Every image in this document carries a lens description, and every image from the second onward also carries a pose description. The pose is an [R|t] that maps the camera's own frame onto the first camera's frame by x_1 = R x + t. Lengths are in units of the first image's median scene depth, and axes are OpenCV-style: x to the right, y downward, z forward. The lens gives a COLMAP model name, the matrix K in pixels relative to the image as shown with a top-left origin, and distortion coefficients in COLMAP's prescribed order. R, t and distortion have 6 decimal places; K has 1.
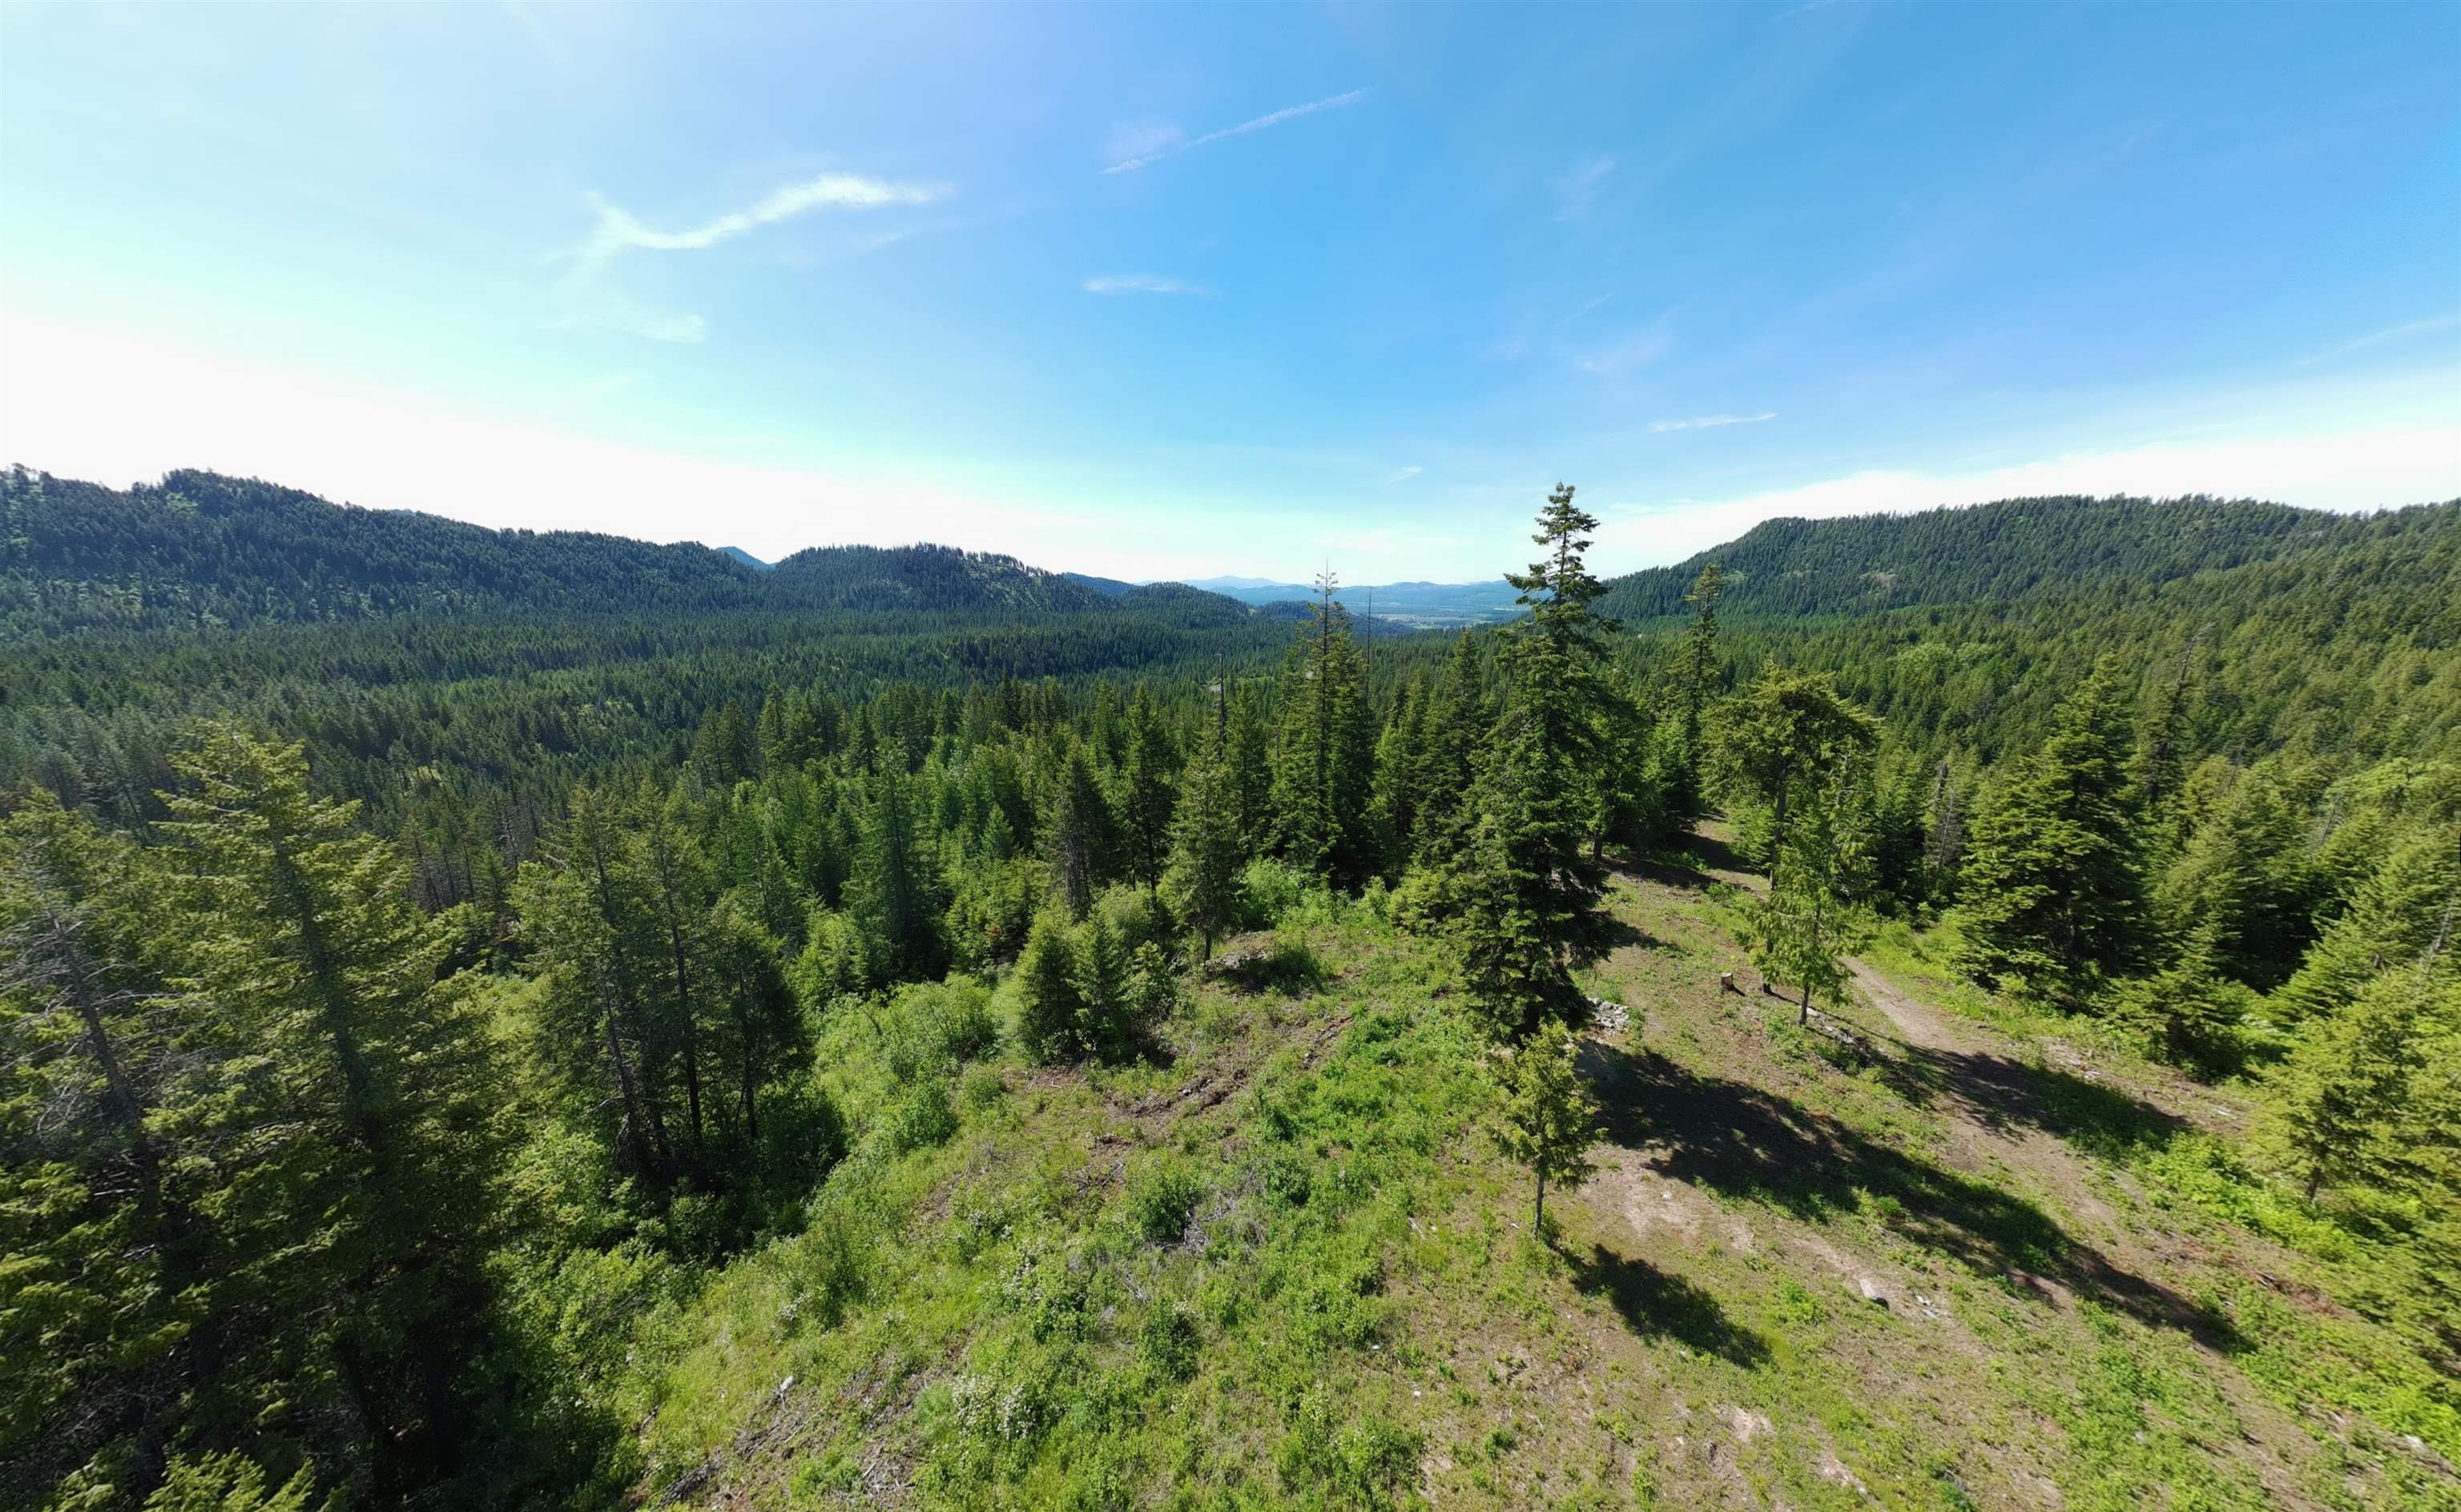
lens RADIAL K [[700.5, 0, 1231.4], [0, 700.5, 745.0], [0, 0, 1]] dist [0.011633, 0.000003]
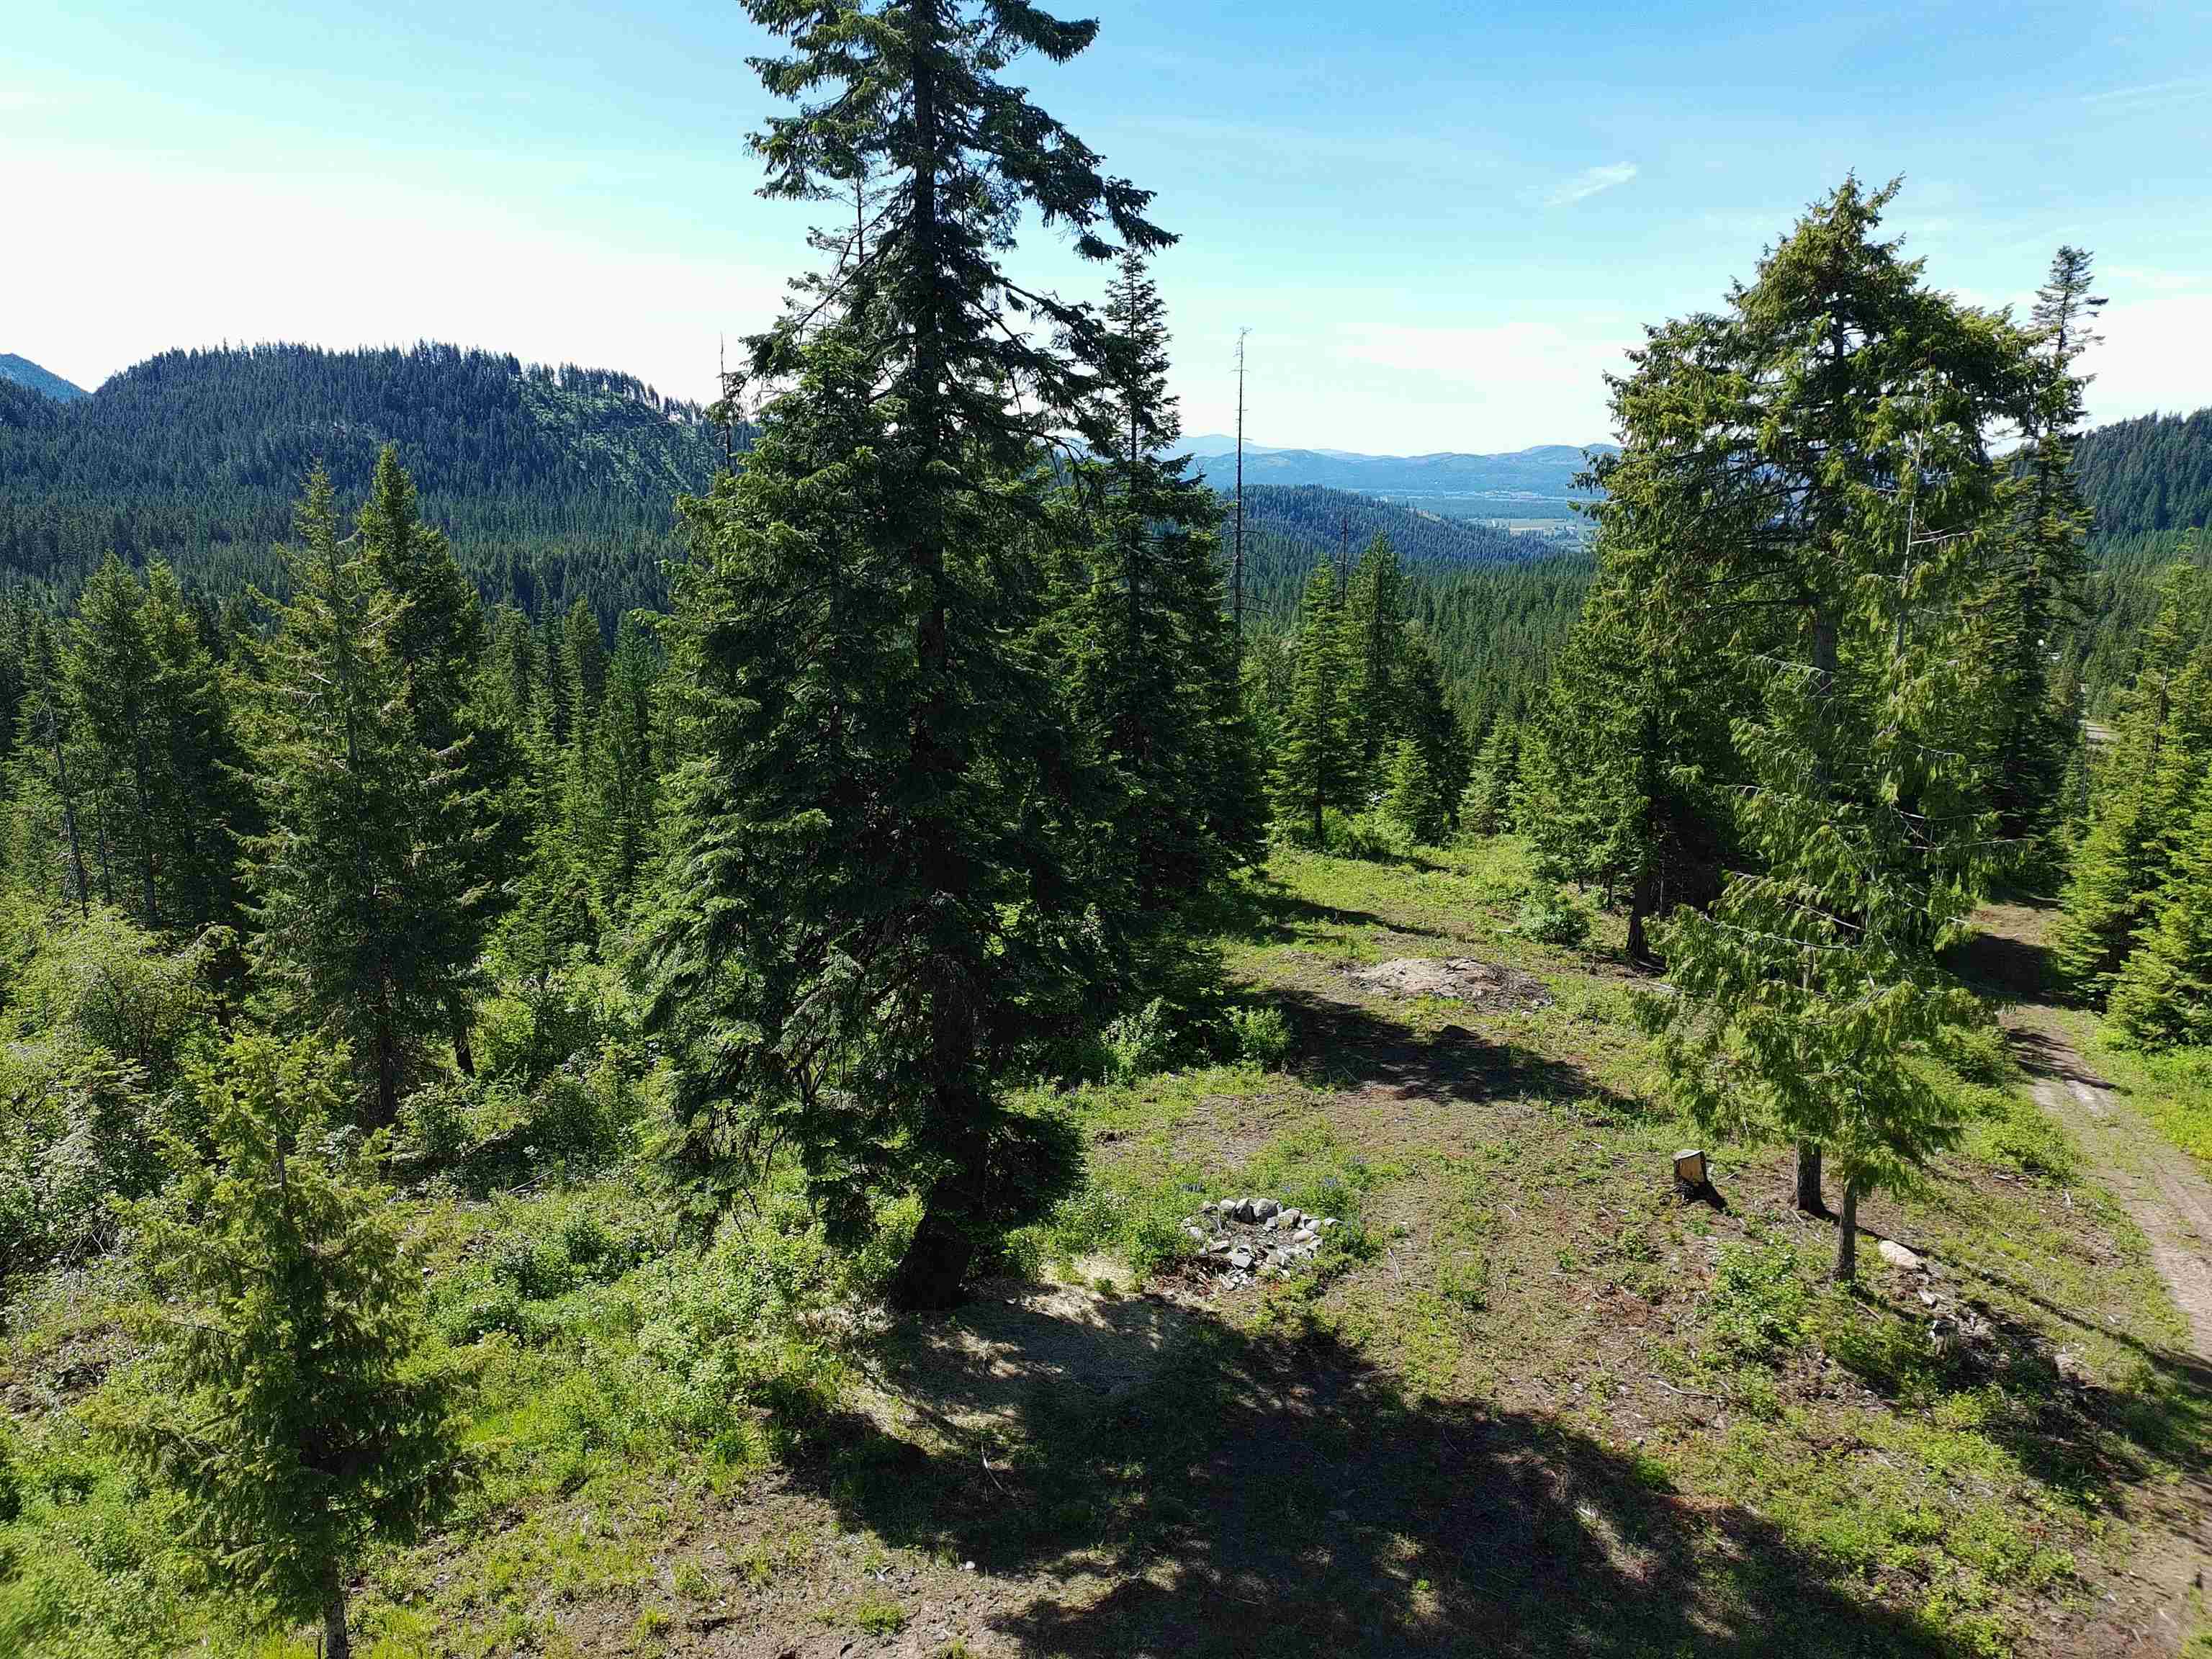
lens RADIAL K [[1586.1, 0, 1129.5], [0, 1586.1, 855.9], [0, 0, 1]] dist [0.041983, -0.034349]
pose [[0.999577, 0.014339, -0.025316, 0.286866], [-0.013949, 0.999783, 0.015504, 0.110267], [0.025533, -0.015144, 0.999559, 0.137412]]
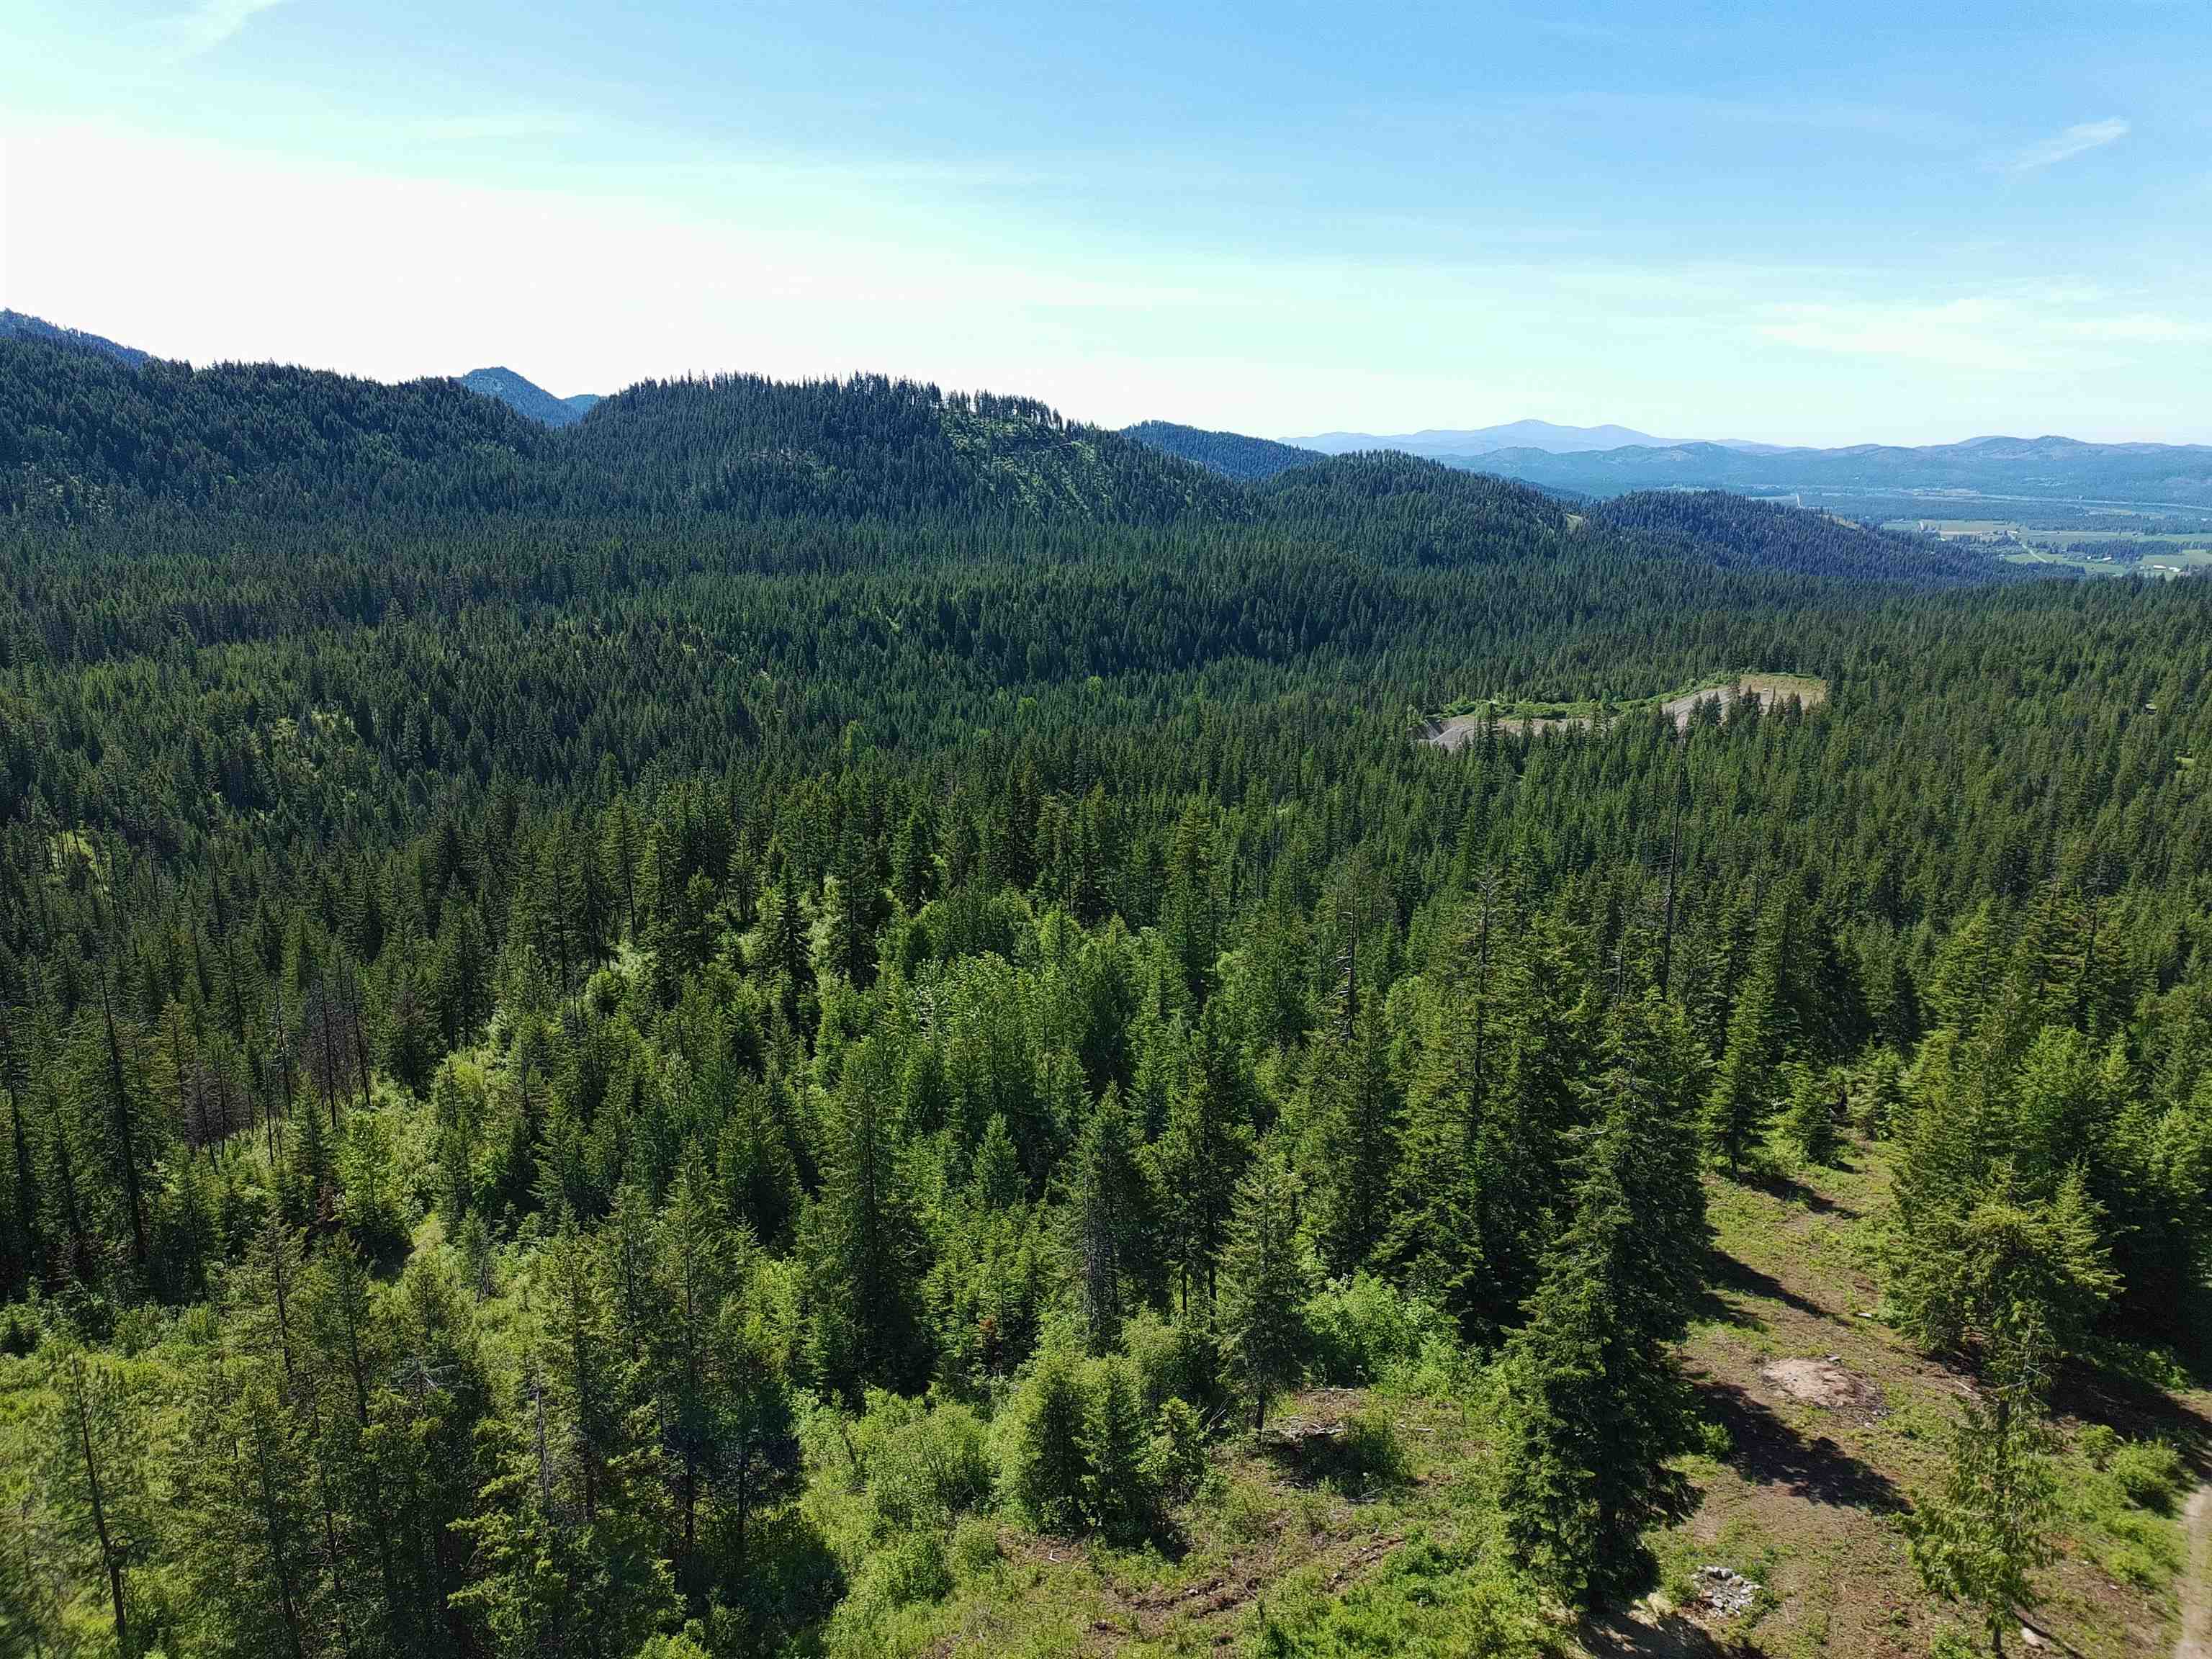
lens RADIAL K [[1644.3, 0, 1106.0], [0, 1644.3, 829.5], [0, 0, 1]] dist [0.117481, -0.171552]
pose [[0.967789, 0.065310, -0.243143, 0.153331], [-0.058862, 0.997697, 0.033699, -0.293257], [0.244784, -0.018301, 0.969405, -0.583217]]
